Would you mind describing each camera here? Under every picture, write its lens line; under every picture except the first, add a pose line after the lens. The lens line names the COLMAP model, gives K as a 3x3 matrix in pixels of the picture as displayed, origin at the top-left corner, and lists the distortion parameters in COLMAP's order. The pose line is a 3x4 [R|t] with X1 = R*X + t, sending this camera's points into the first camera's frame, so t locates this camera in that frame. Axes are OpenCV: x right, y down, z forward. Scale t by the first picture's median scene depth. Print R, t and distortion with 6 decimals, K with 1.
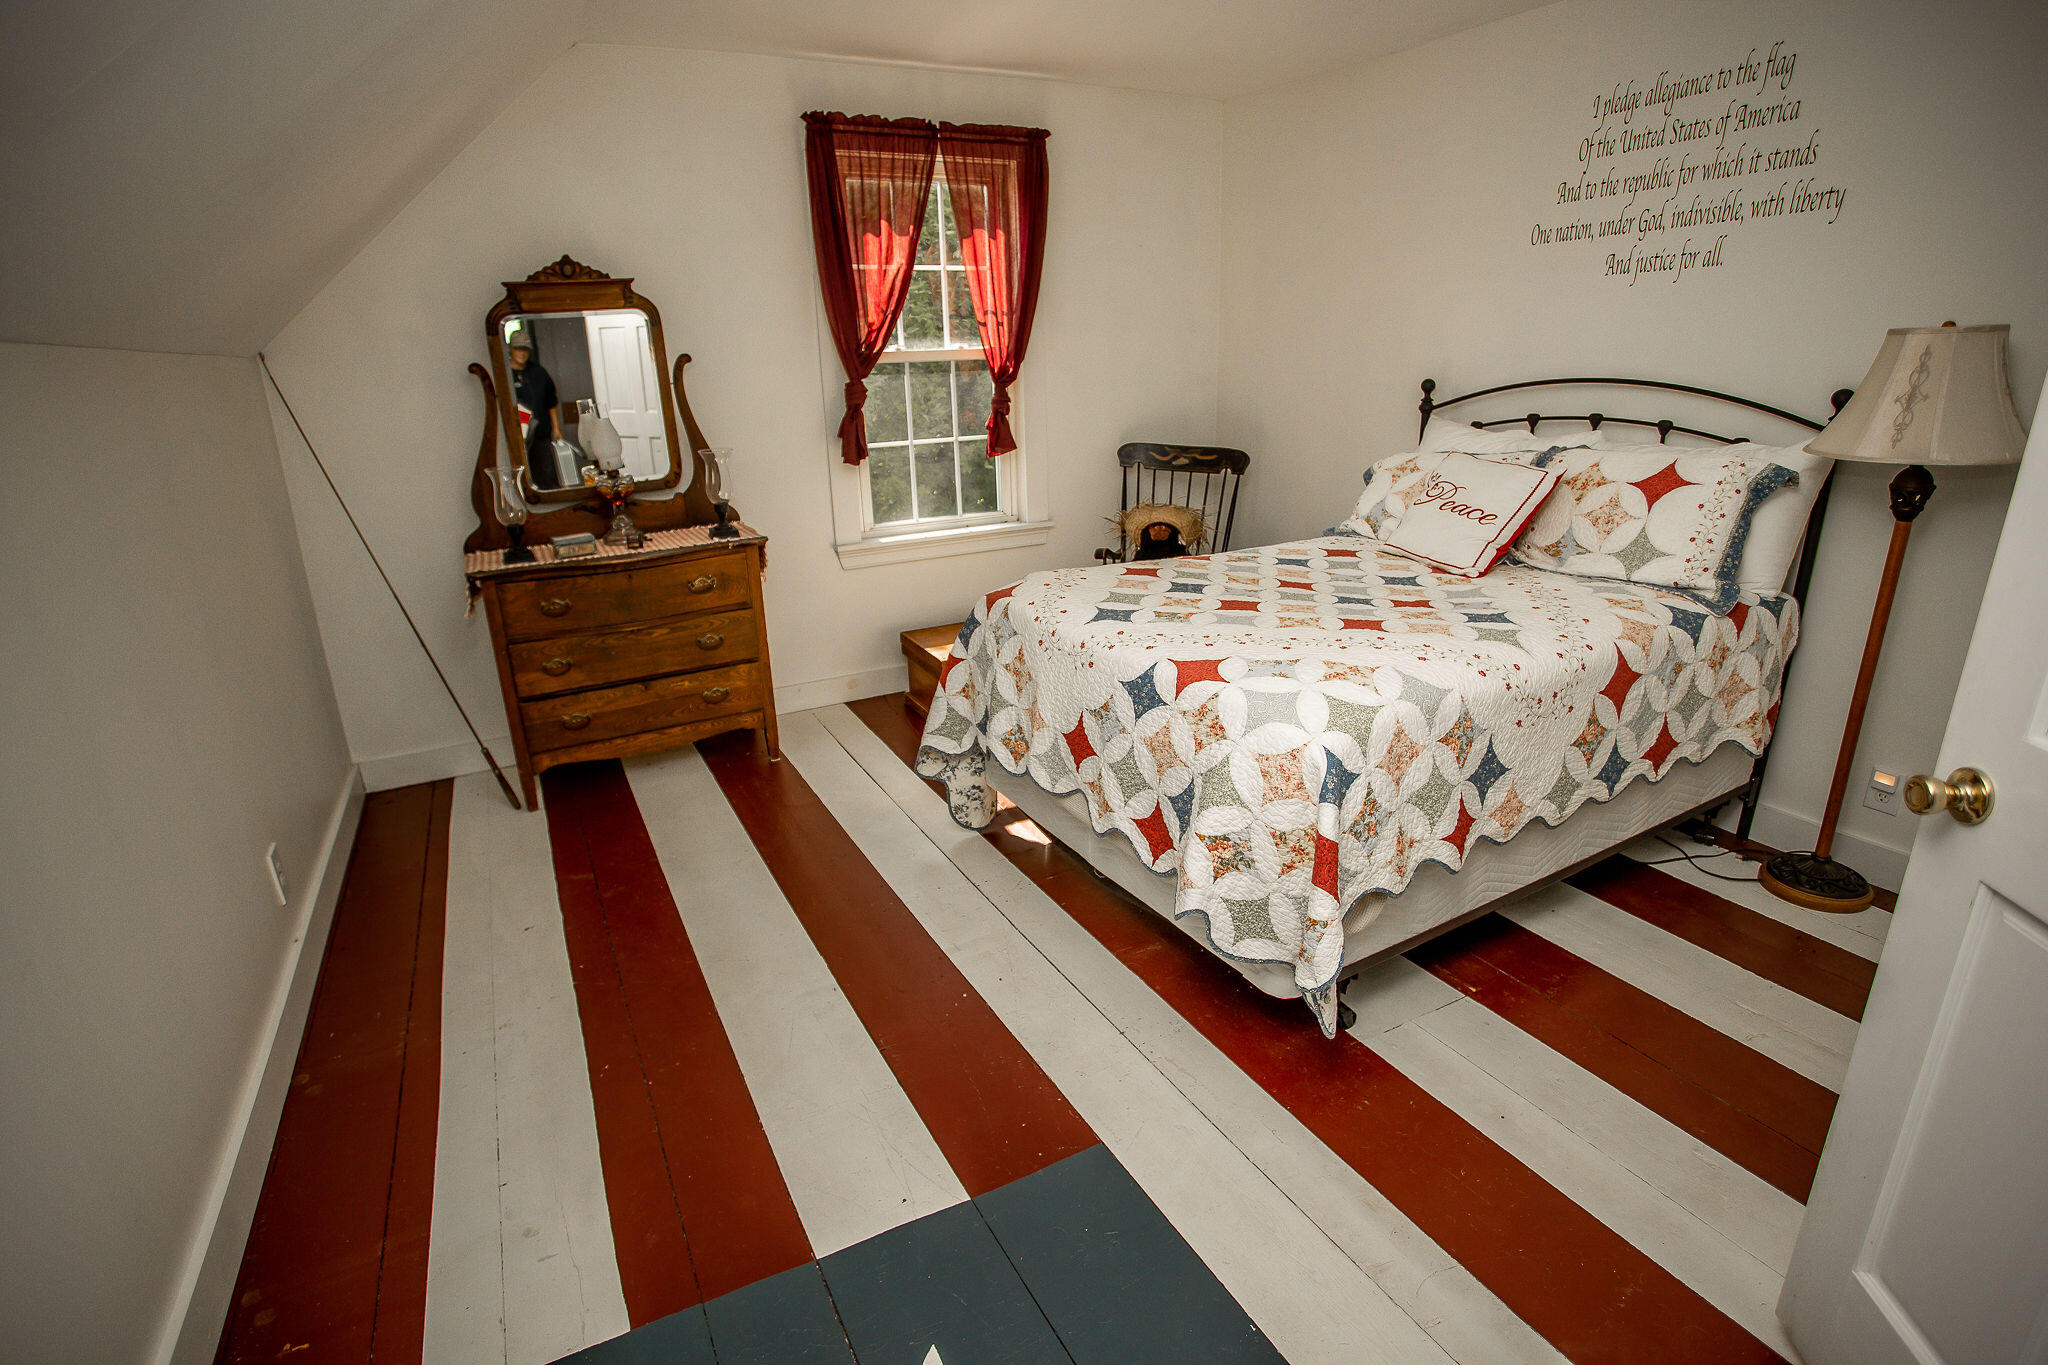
lens RADIAL K [[994.7, 0, 1020.3], [0, 994.7, 680.0], [0, 0, 1]] dist [-0.068827, 0.029223]
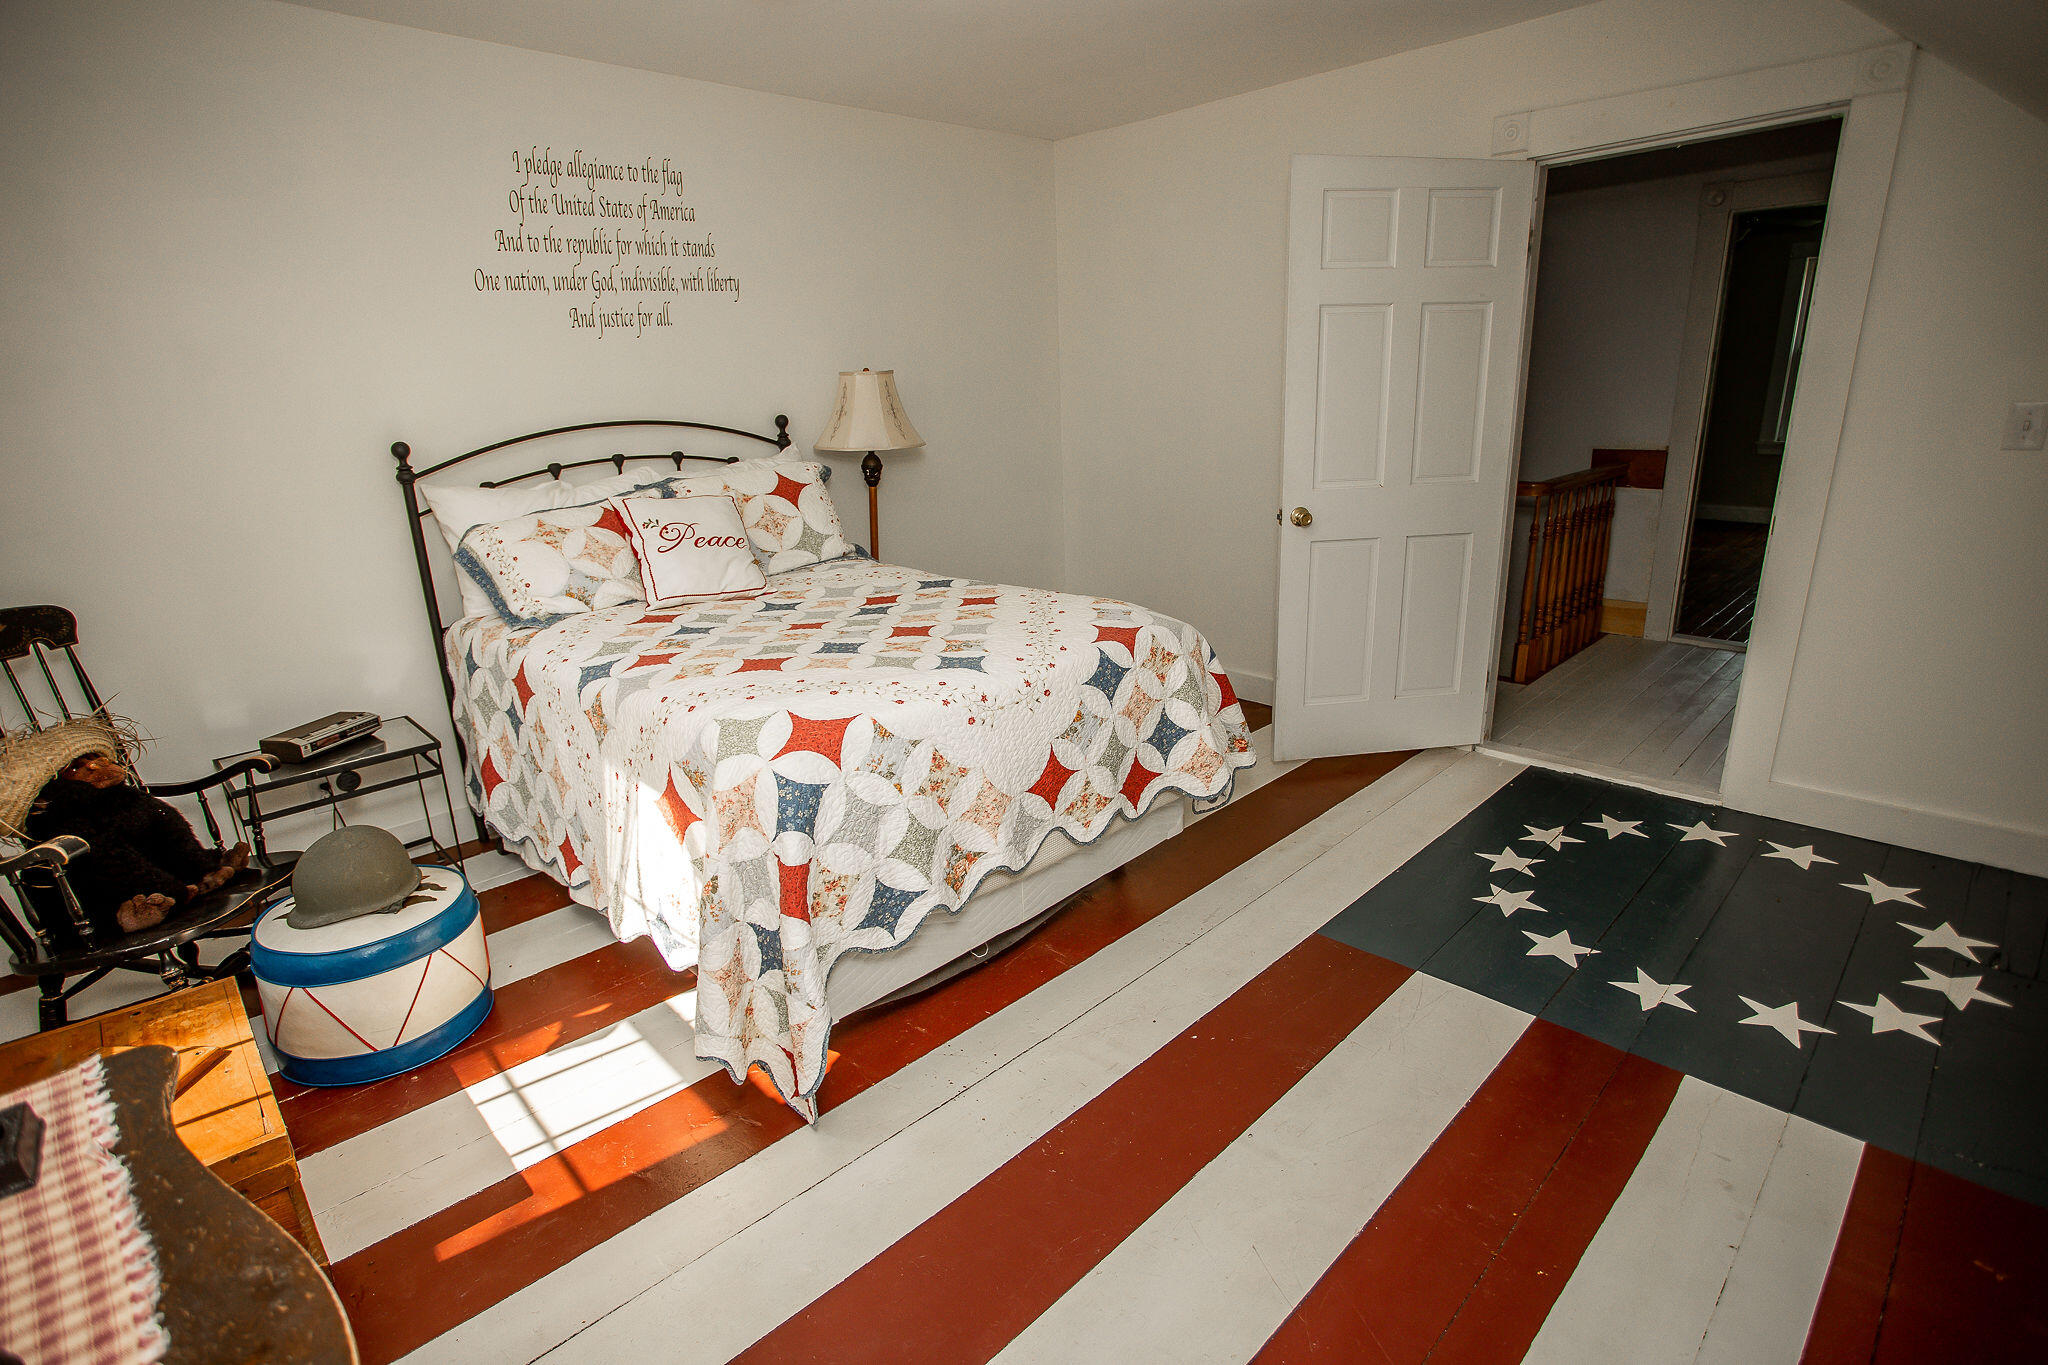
lens RADIAL K [[994.7, 0, 1020.3], [0, 994.7, 680.0], [0, 0, 1]] dist [-0.068827, 0.029223]
pose [[-0.276806, -0.244534, 0.929291, -0.672252], [0.344696, 0.877450, 0.333567, -0.295327], [-0.896974, 0.412656, -0.158593, 0.980326]]
